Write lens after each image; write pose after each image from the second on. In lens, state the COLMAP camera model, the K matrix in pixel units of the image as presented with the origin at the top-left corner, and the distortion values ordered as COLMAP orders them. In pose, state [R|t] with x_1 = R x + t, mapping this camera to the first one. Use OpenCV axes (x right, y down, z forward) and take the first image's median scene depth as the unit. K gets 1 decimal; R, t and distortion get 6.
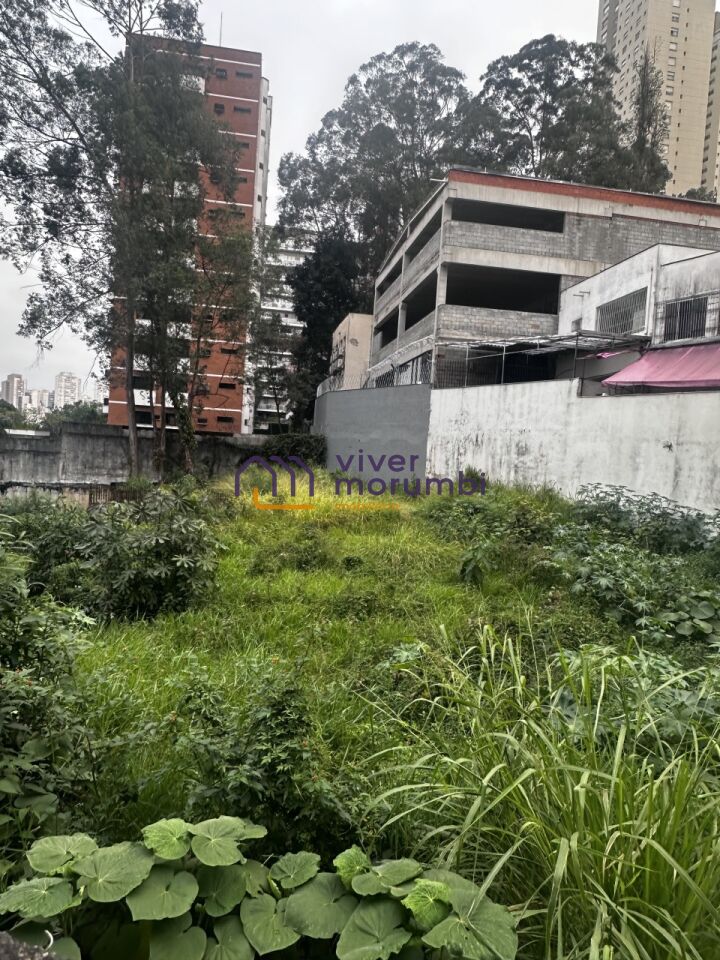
lens RADIAL K [[629.8, 0, 355.0], [0, 629.8, 477.0], [0, 0, 1]] dist [-0.005942, 0.001945]
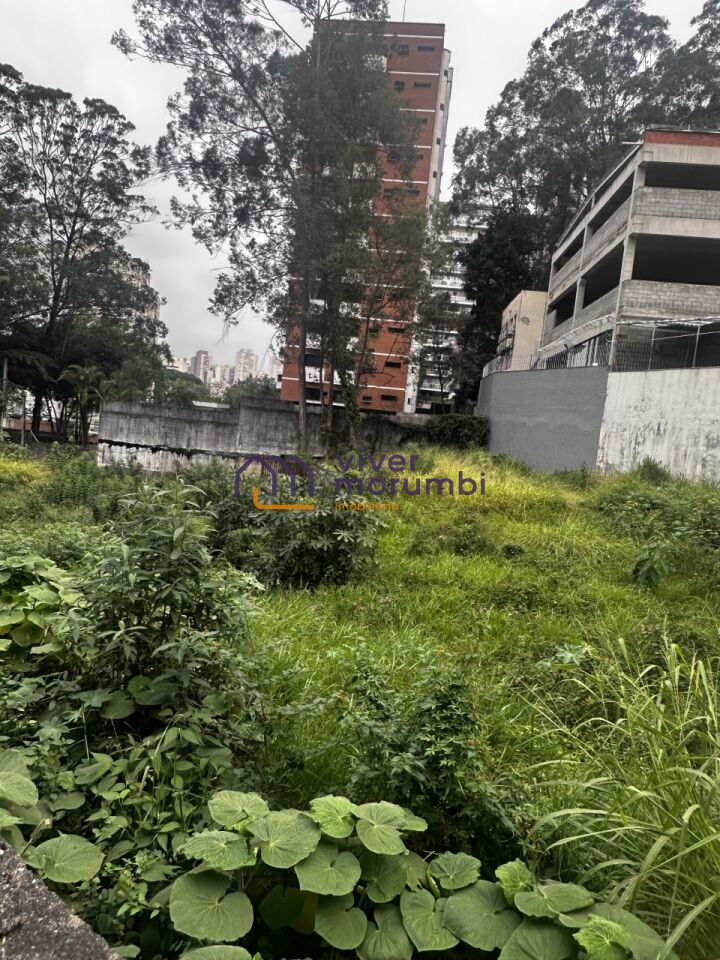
lens RADIAL K [[629.8, 0, 352.3], [0, 629.8, 474.0], [0, 0, 1]] dist [-0.005942, 0.001945]
pose [[0.966266, 0.058397, -0.250839, -0.003097], [-0.051352, 0.998083, 0.034546, -0.001567], [0.252376, -0.020499, 0.967412, 0.001656]]
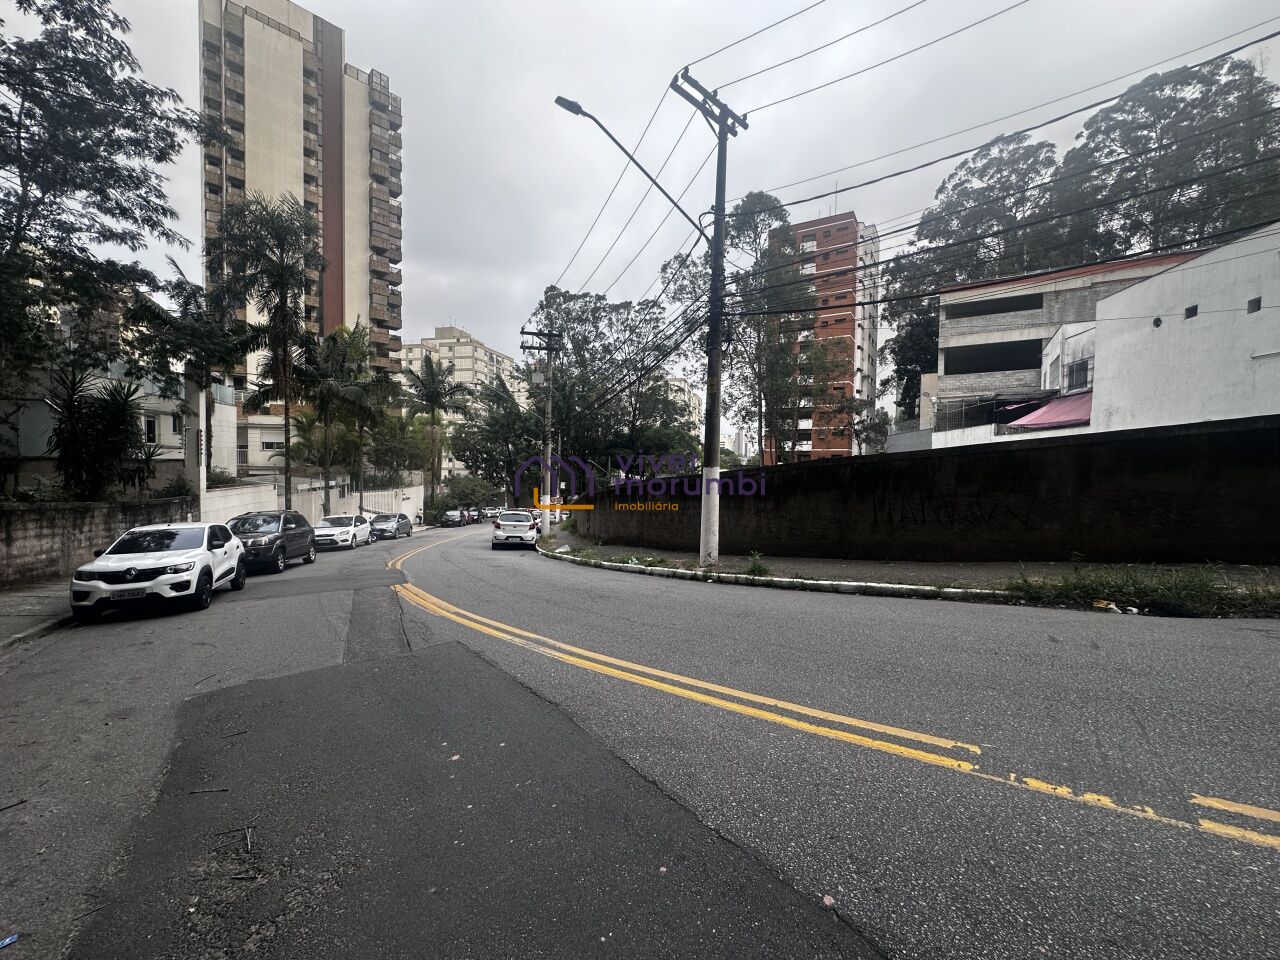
lens RADIAL K [[509.4, 0, 640.9], [0, 509.4, 480.9], [0, 0, 1]] dist [-0.004151, 0.000436]
pose [[0.764264, -0.030666, -0.644173, 0.375674], [0.006221, 0.999173, -0.040186, 0.022863], [0.644873, 0.026705, 0.763823, -0.395260]]
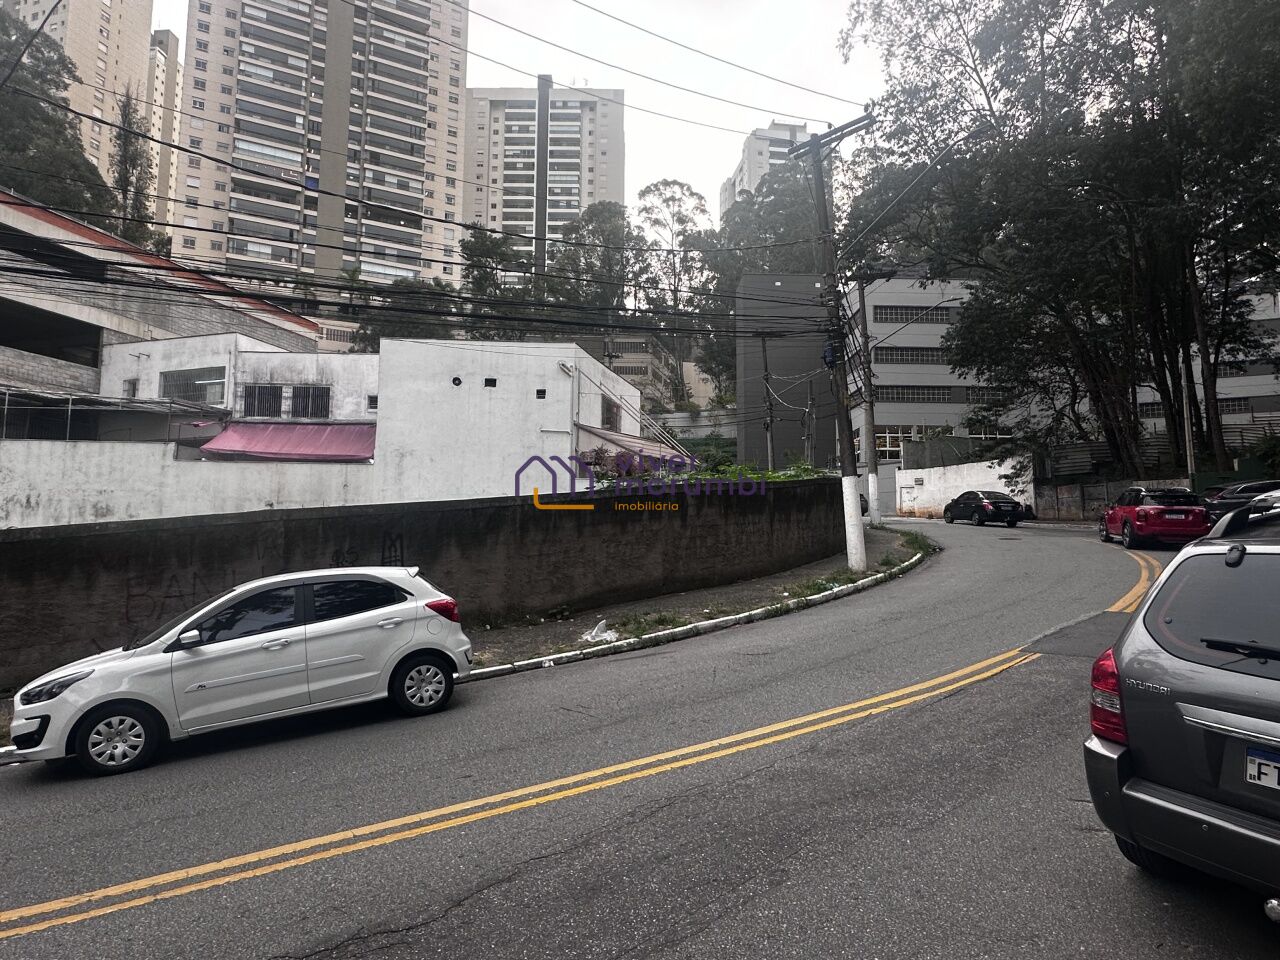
lens RADIAL K [[763.6, 0, 636.4], [0, 763.6, 483.8], [0, 0, 1]] dist [-0.002854, -0.000109]
pose [[0.437832, 0.026281, 0.898673, -0.353979], [0.060518, 0.996444, -0.058625, 0.027639], [-0.897018, 0.080053, 0.434684, -0.199381]]
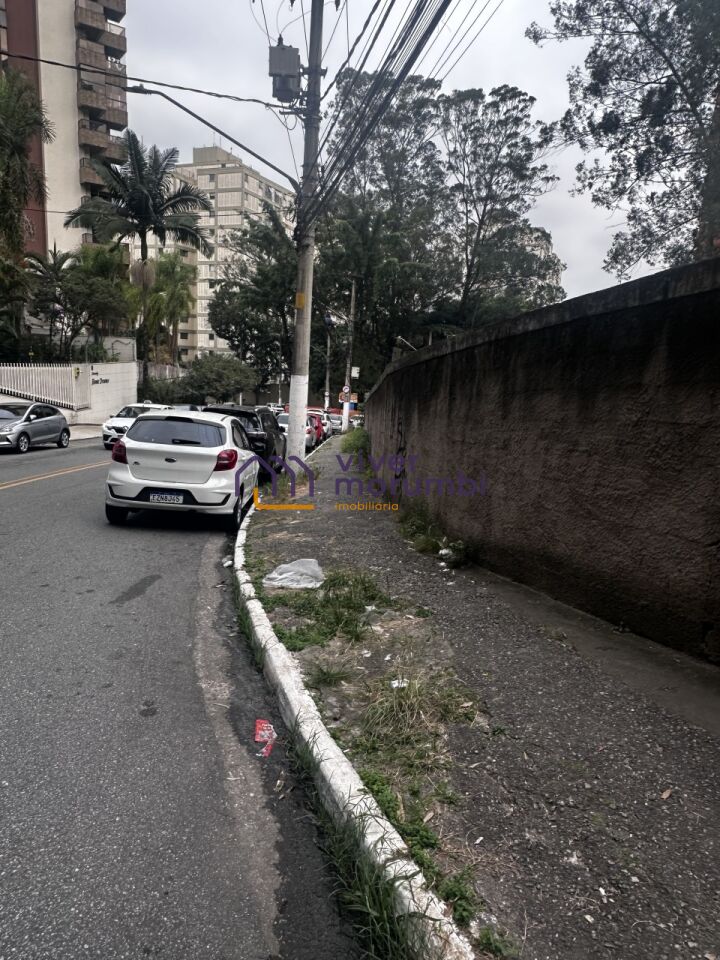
lens RADIAL K [[629.8, 0, 354.2], [0, 629.8, 474.9], [0, 0, 1]] dist [-0.005942, 0.001945]
pose [[0.648267, 0.114226, -0.752797, 0.088953], [-0.039938, 0.992423, 0.116193, 0.027545], [0.760365, -0.045258, 0.647917, -0.124242]]
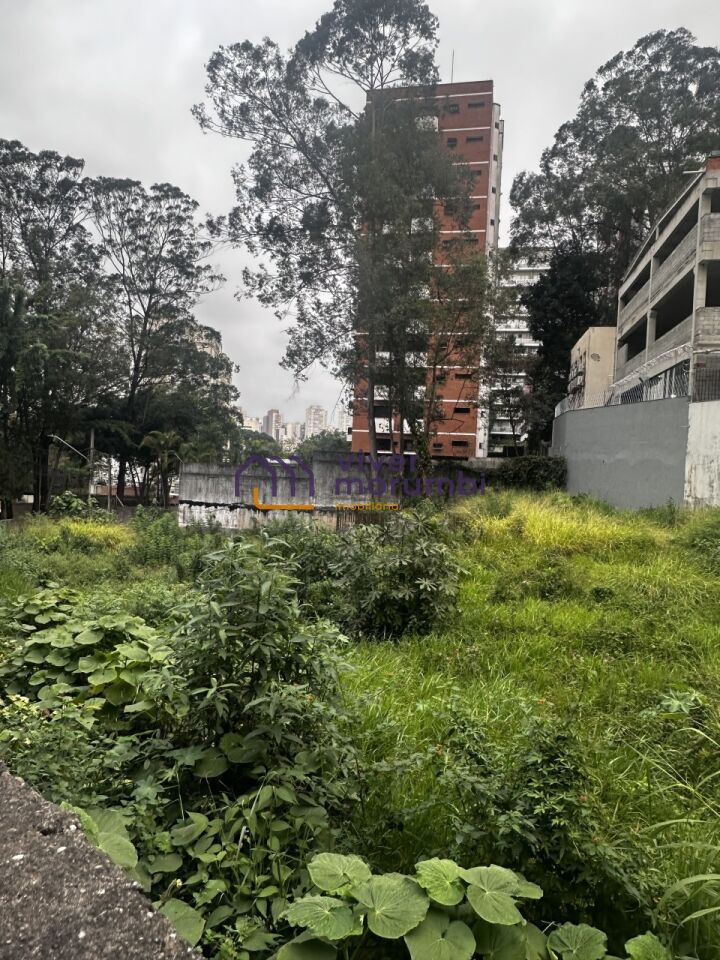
lens RADIAL K [[629.8, 0, 360.9], [0, 629.8, 479.3], [0, 0, 1]] dist [-0.005942, 0.001945]
pose [[0.936803, -0.012532, -0.349632, -0.004983], [0.000752, 0.999428, -0.033808, -0.000646], [0.349856, 0.031409, 0.936277, 0.002493]]
